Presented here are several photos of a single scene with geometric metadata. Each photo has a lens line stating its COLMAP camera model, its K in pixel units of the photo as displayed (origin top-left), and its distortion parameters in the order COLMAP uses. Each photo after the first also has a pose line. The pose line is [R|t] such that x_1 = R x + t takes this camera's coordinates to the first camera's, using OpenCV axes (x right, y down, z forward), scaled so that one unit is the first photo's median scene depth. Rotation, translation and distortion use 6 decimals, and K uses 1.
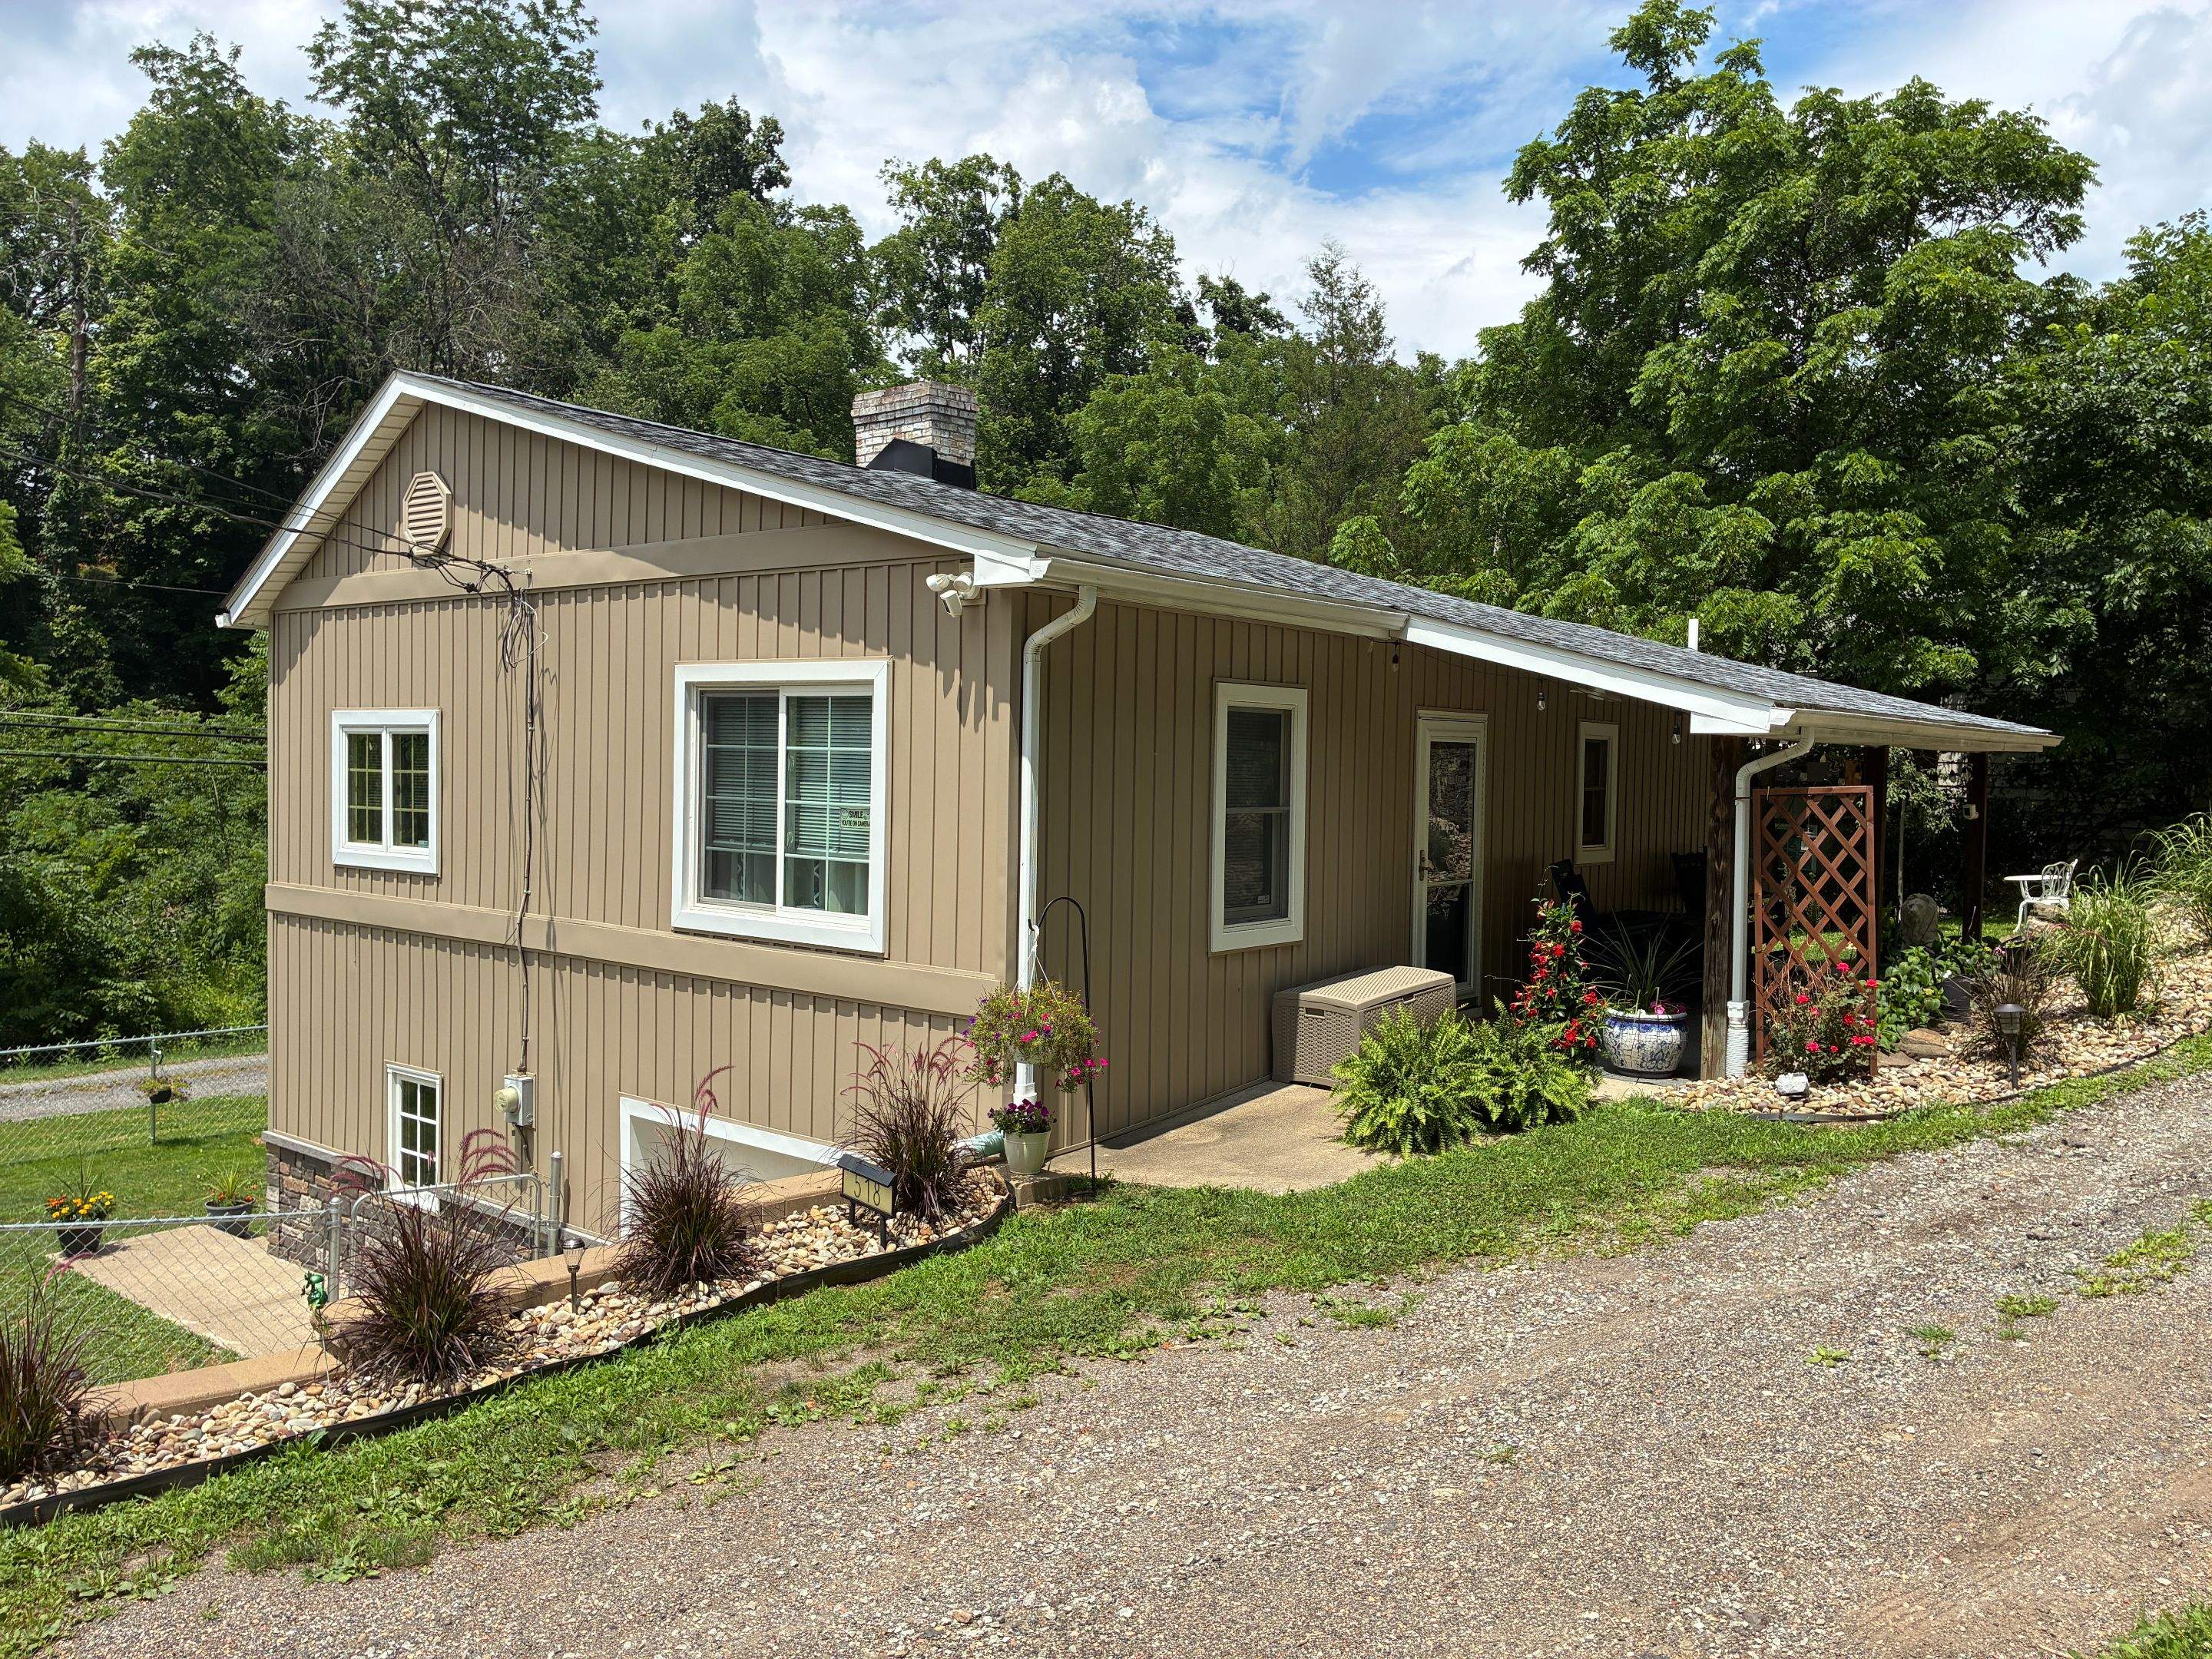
lens RADIAL K [[1672.8, 0, 1111.4], [0, 1672.8, 838.2], [0, 0, 1]] dist [0.047832, -0.059994]
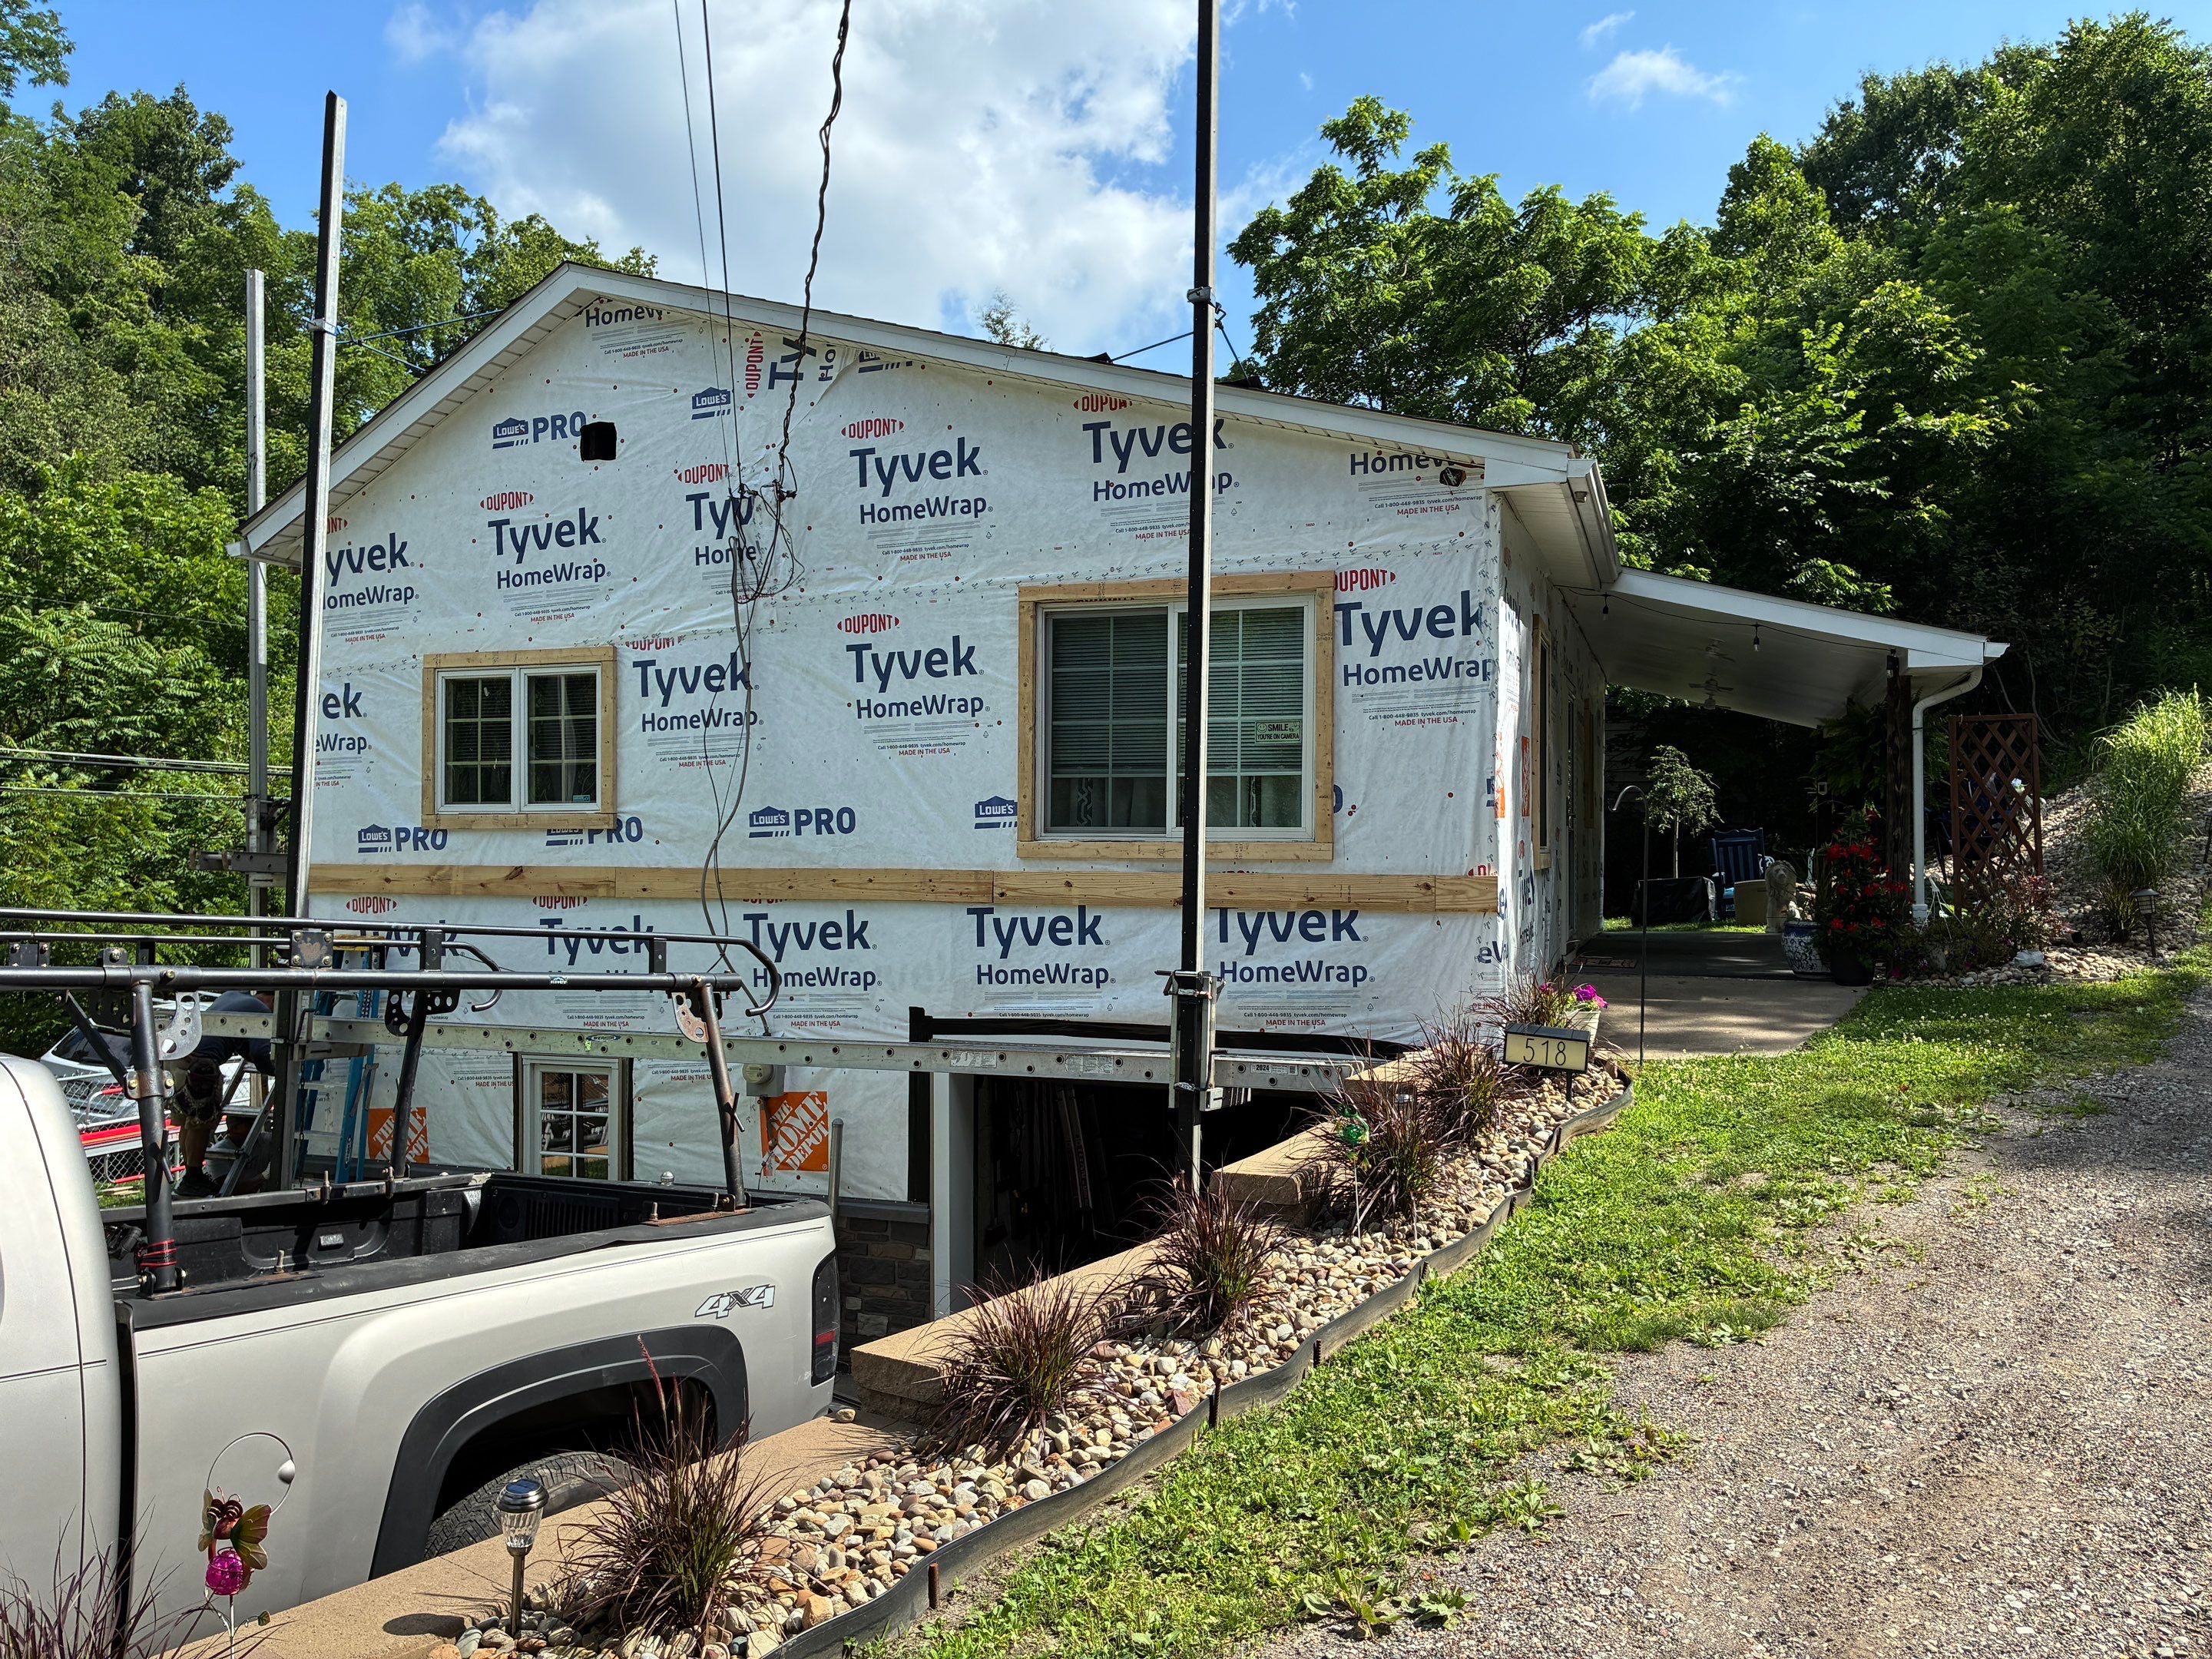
lens RADIAL K [[1672.8, 0, 1111.4], [0, 1672.8, 838.2], [0, 0, 1]] dist [0.047832, -0.059994]
pose [[0.937867, -0.013172, 0.346746, -0.163388], [0.030297, 0.998571, -0.044013, 0.025522], [-0.345670, 0.051783, 0.936926, 0.028917]]
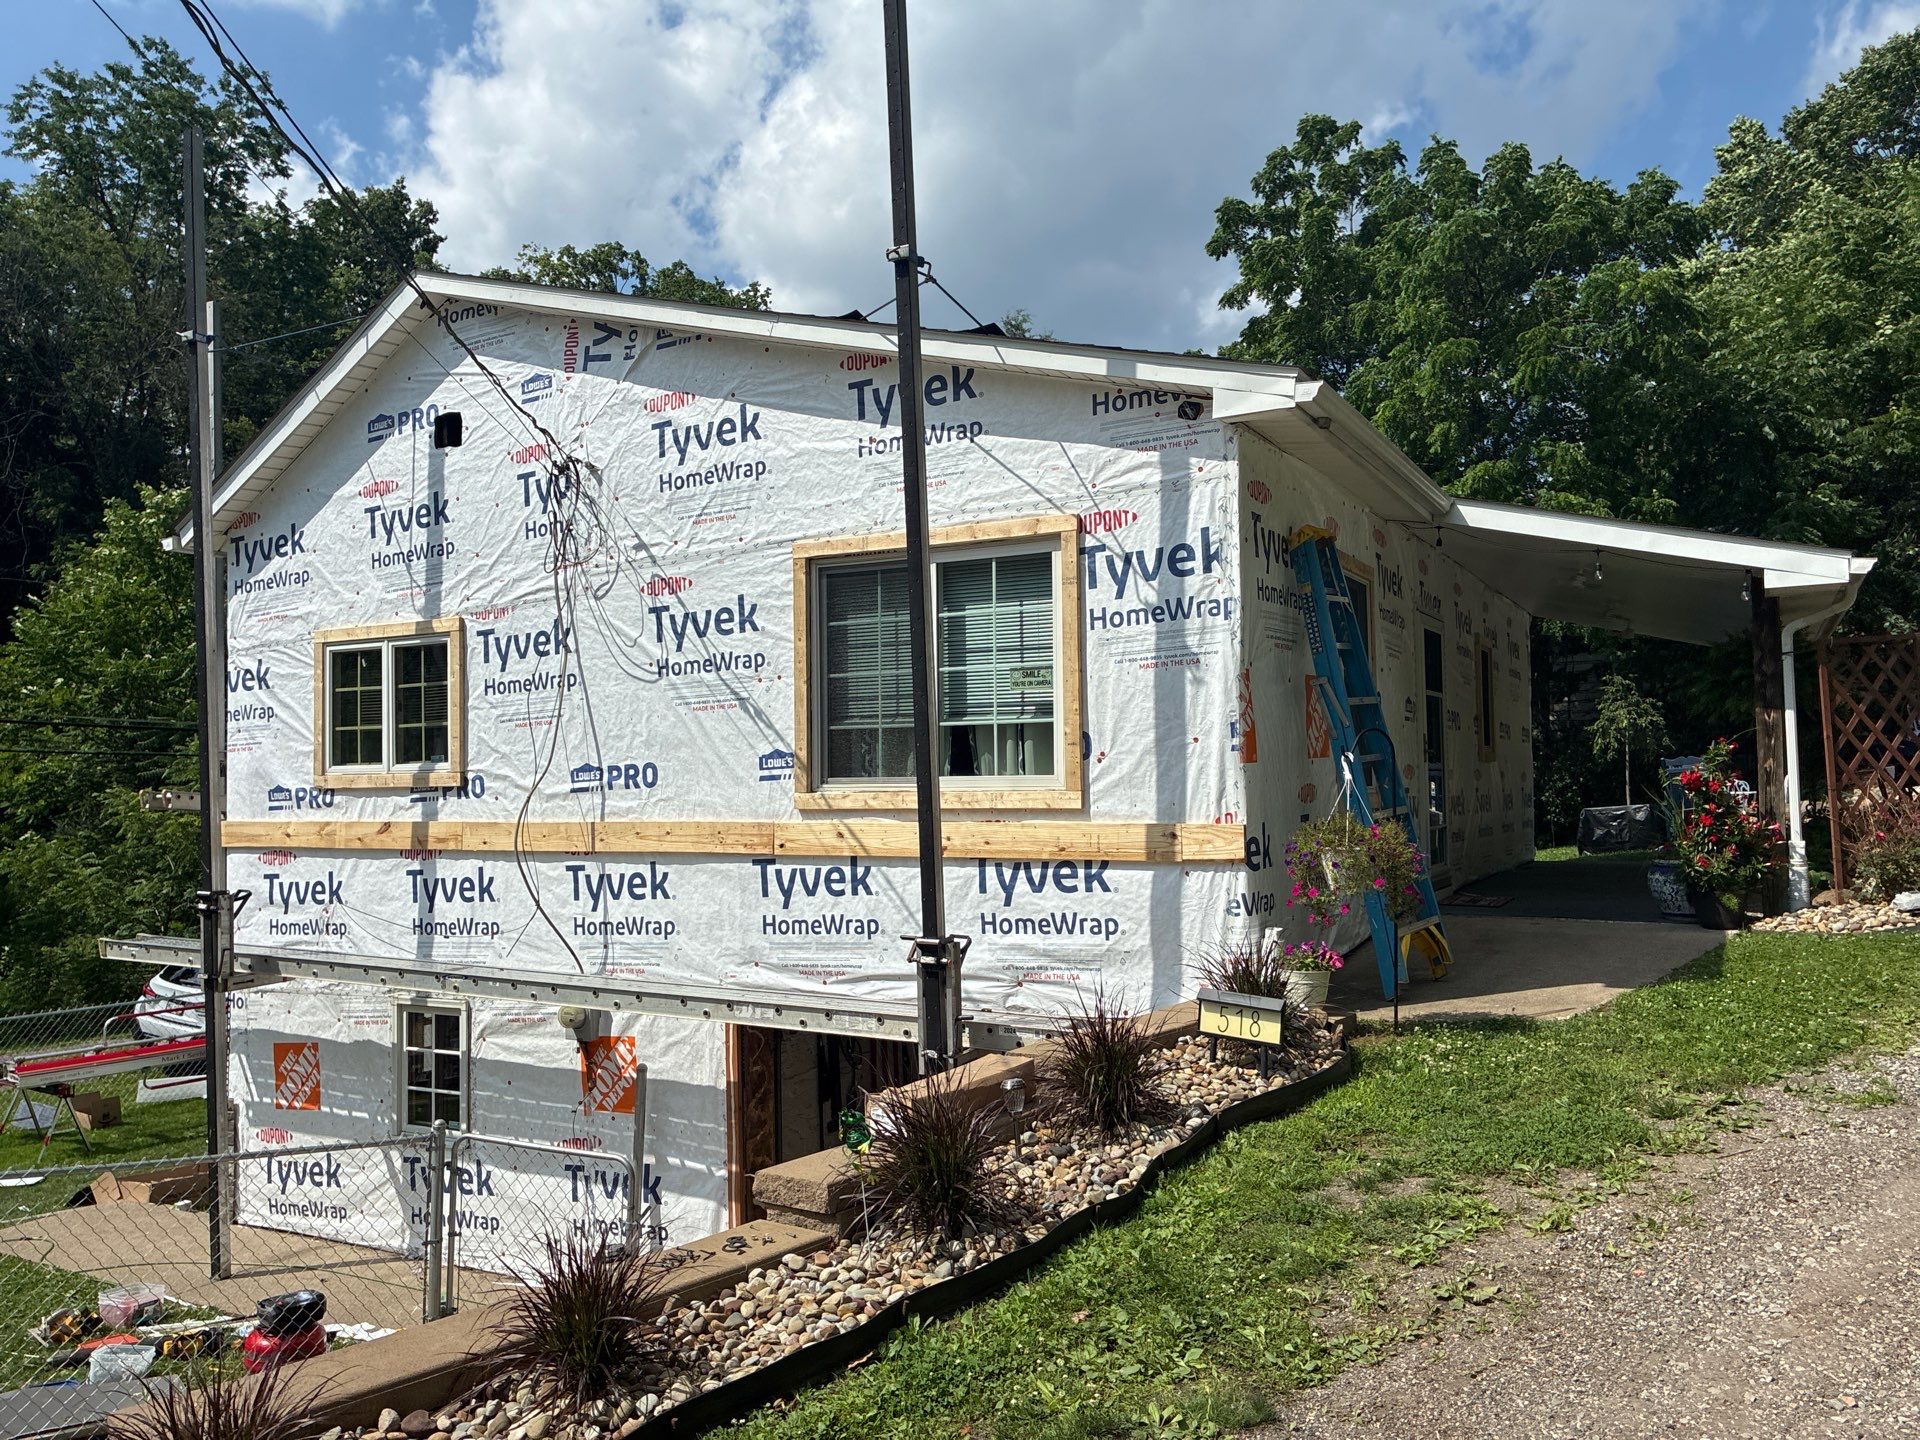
lens RADIAL K [[1445.1, 0, 955.1], [0, 1445.1, 728.5], [0, 0, 1]] dist [0.053921, -0.072207]
pose [[0.982824, -0.026944, 0.182569, -0.097204], [0.041856, 0.996049, -0.078322, 0.022592], [-0.179737, 0.084618, 0.980069, 0.049652]]
